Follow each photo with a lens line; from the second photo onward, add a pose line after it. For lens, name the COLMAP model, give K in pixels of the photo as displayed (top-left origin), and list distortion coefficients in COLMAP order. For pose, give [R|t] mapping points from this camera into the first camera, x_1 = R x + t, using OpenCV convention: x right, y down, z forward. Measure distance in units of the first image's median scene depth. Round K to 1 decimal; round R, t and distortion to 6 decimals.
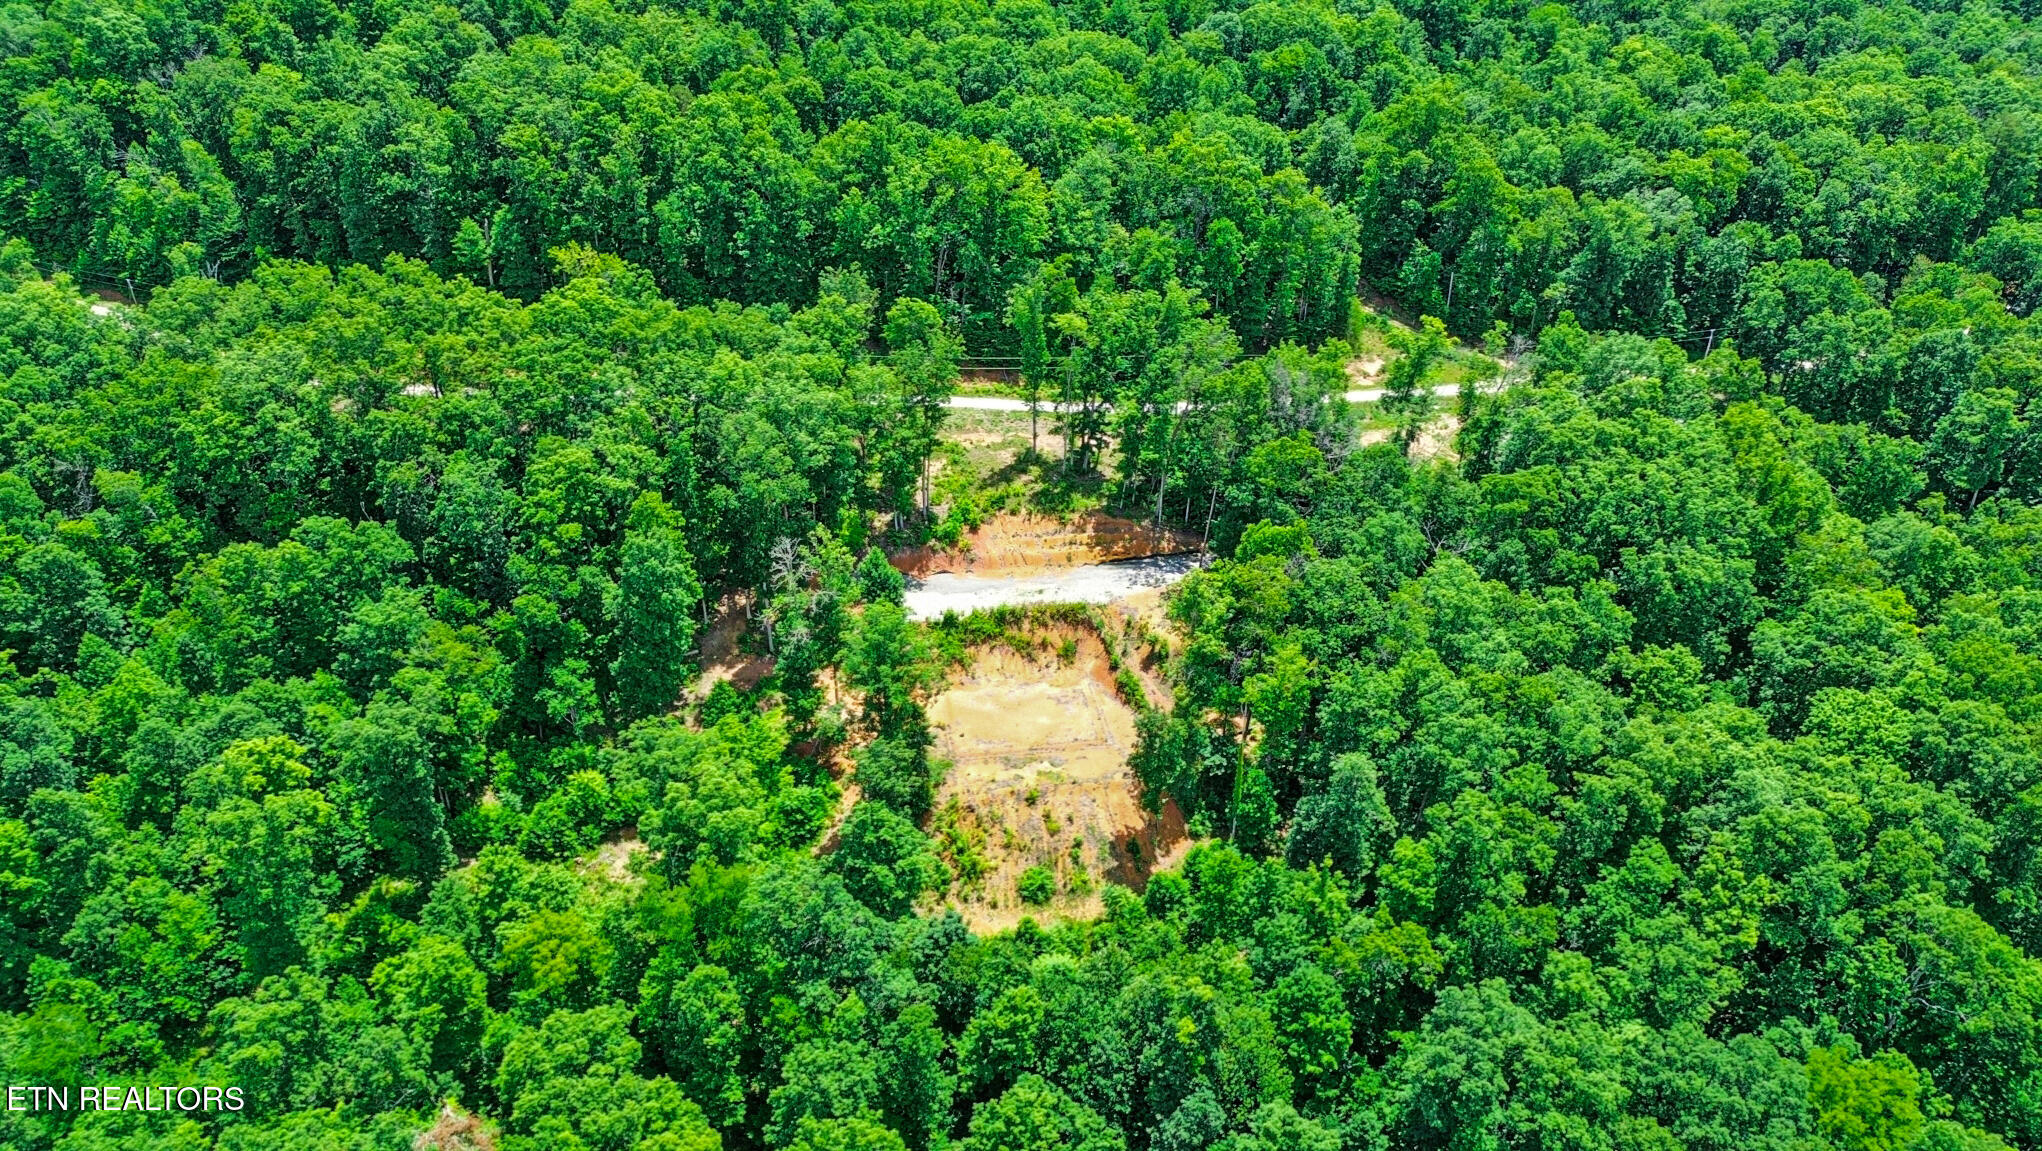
lens RADIAL K [[1450.8, 0, 1019.6], [0, 1450.8, 585.9], [0, 0, 1]] dist [0.045139, -0.037083]
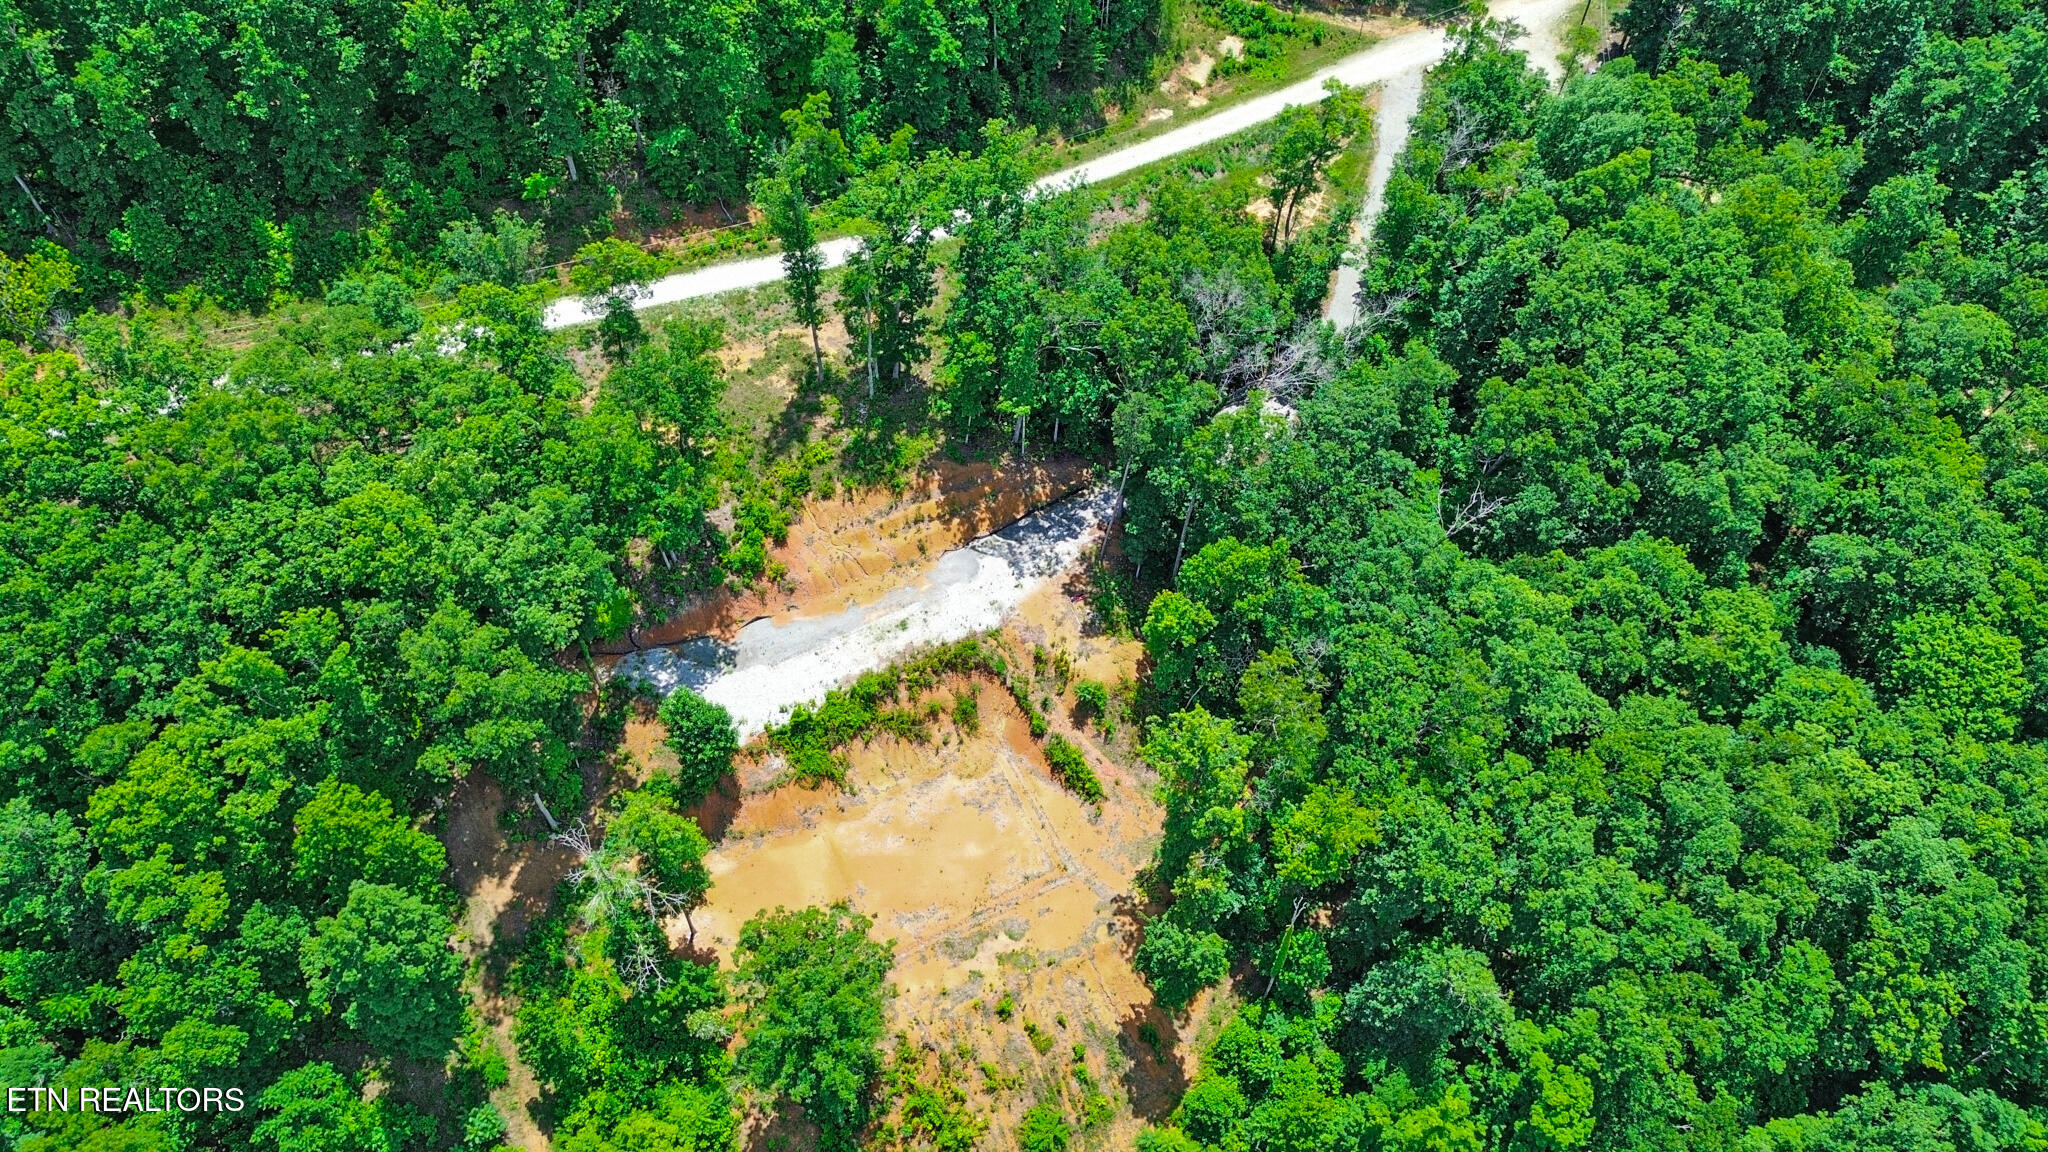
lens RADIAL K [[1511.8, 0, 1060.0], [0, 1511.8, 576.1], [0, 0, 1]] dist [0.067392, -0.047637]
pose [[0.950215, -0.247506, 0.189294, -0.047596], [0.161038, 0.910159, 0.381676, -0.290906], [-0.266755, -0.332191, 0.904705, 0.303946]]
